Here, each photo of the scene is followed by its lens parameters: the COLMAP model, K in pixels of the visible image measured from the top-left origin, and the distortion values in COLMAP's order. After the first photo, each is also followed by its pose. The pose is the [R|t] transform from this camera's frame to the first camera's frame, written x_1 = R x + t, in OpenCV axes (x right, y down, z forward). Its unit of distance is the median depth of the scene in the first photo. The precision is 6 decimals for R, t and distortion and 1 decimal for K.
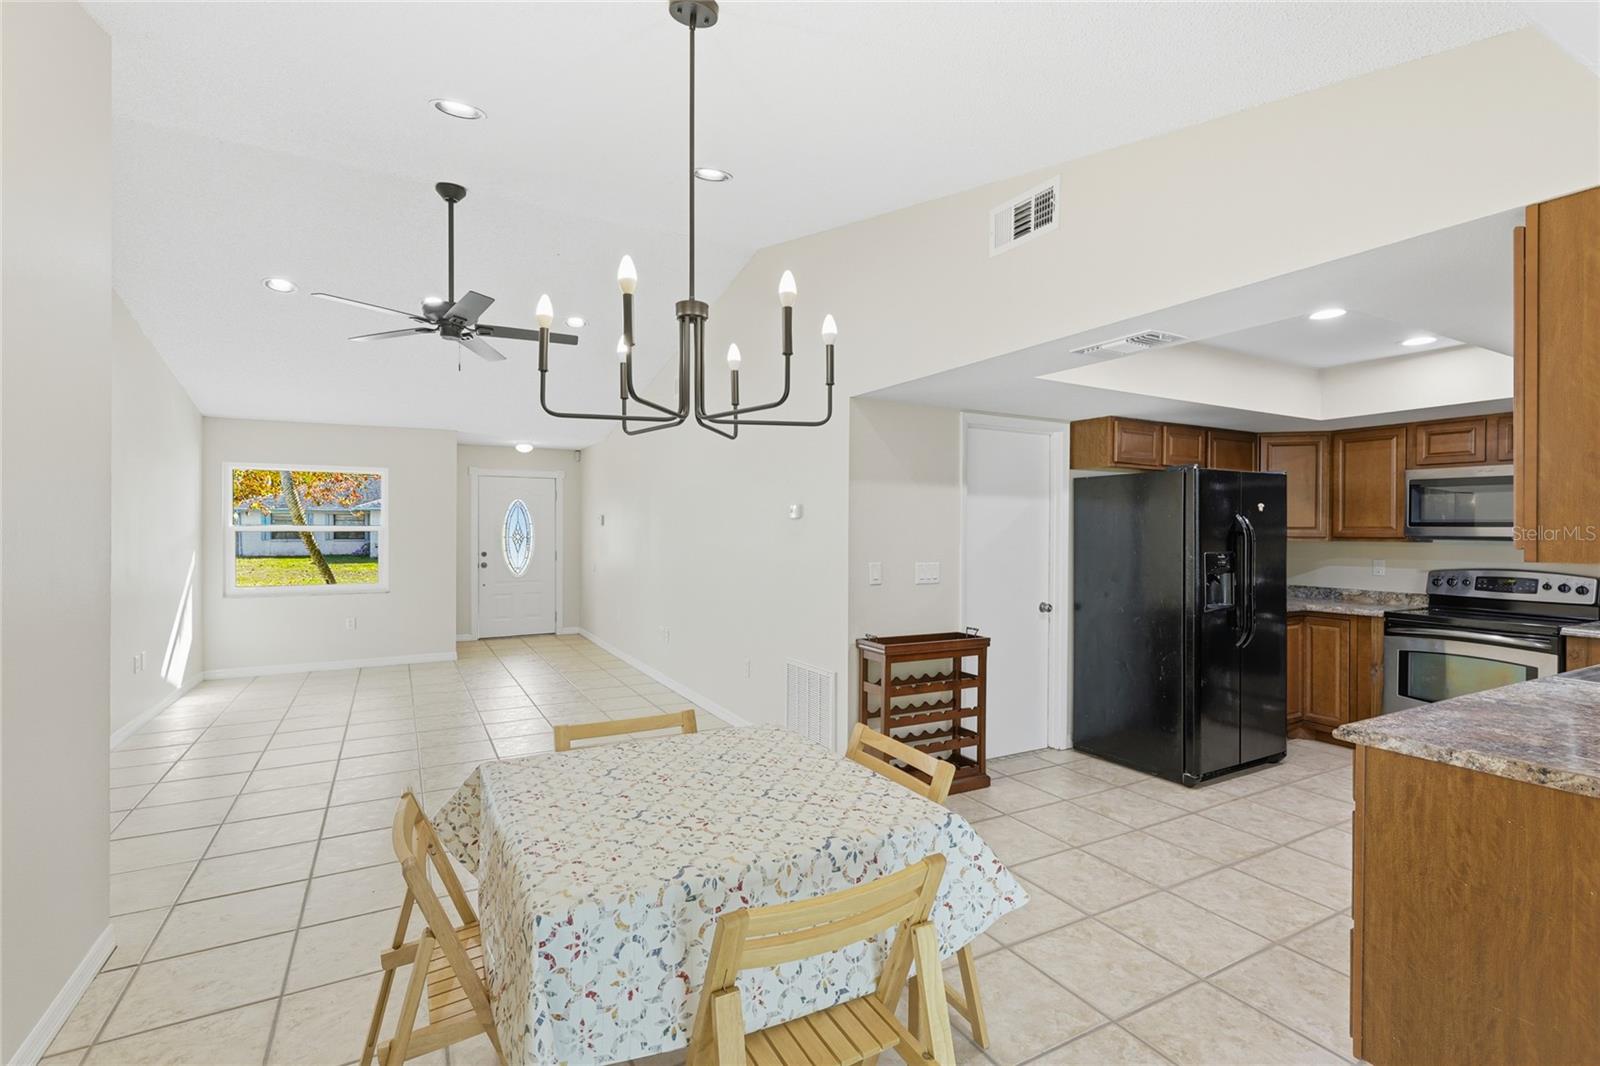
lens RADIAL K [[737.5, 0, 813.2], [0, 737.5, 533.7], [0, 0, 1]] dist [0.000688, -0.000526]
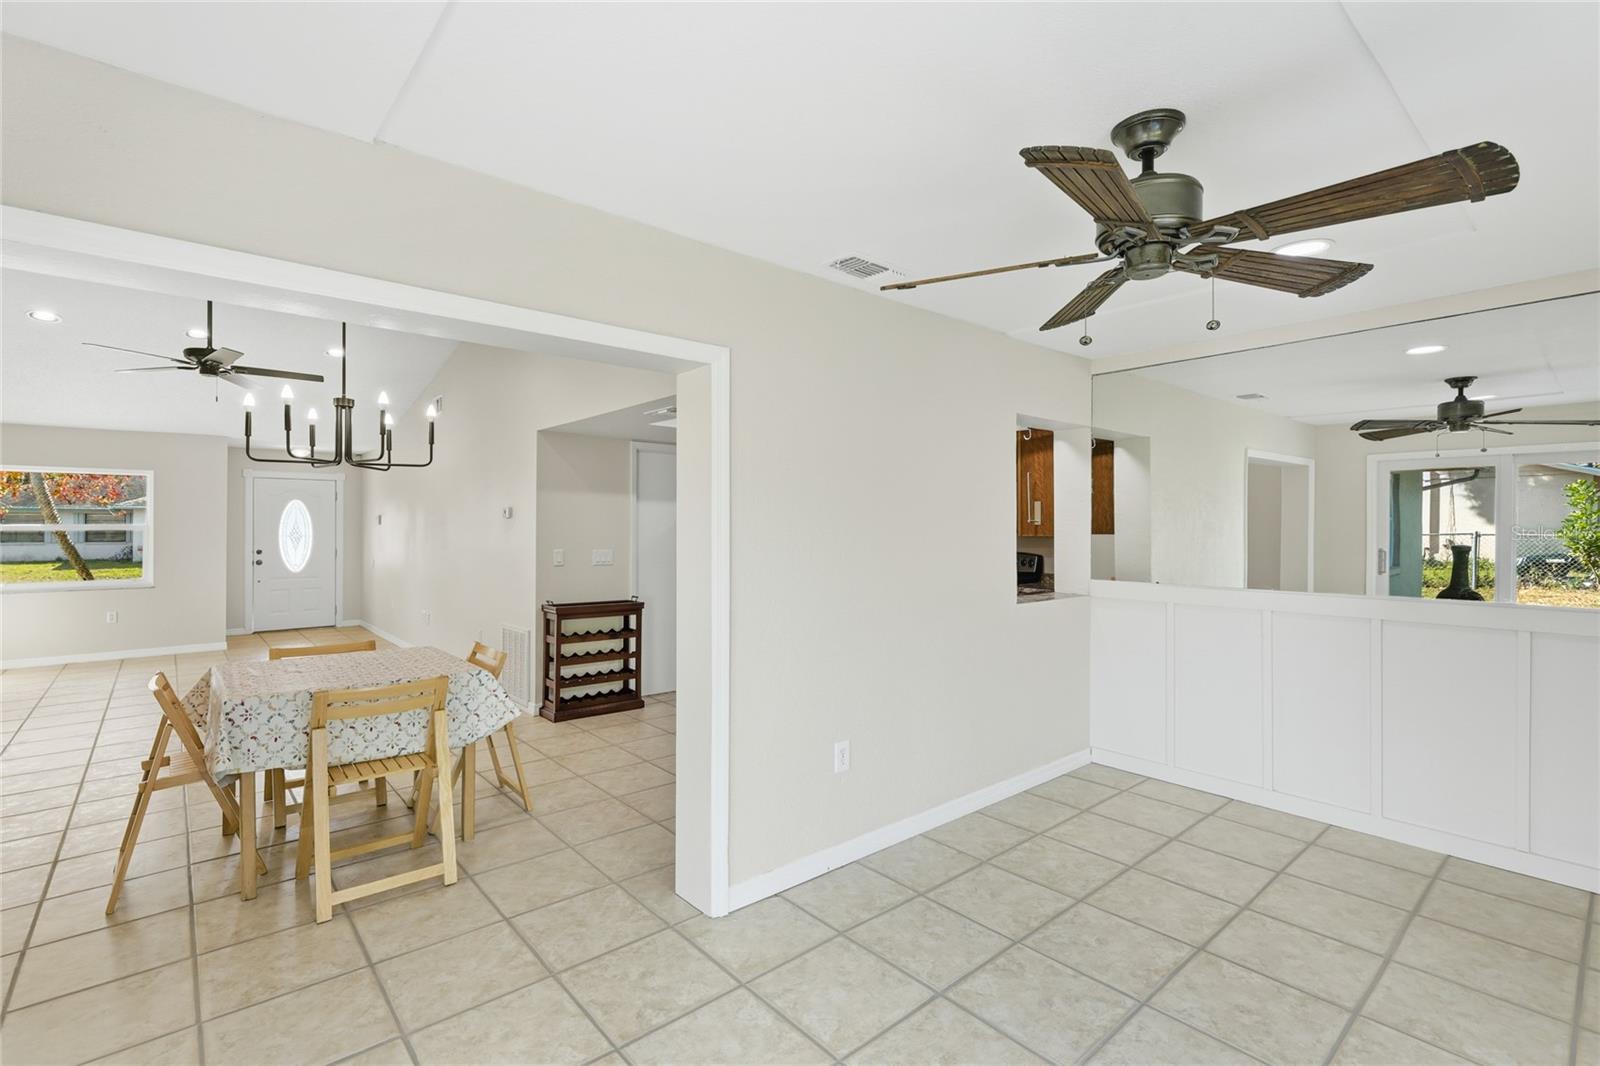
lens RADIAL K [[726.7, 0, 800.0], [0, 726.7, 524.3], [0, 0, 1]] dist [0.000575, 0.000650]
pose [[0.979670, -0.001599, 0.200607, 0.236200], [0.004010, 0.999925, -0.011612, 0.008413], [-0.200574, 0.012180, 0.979603, -0.397769]]
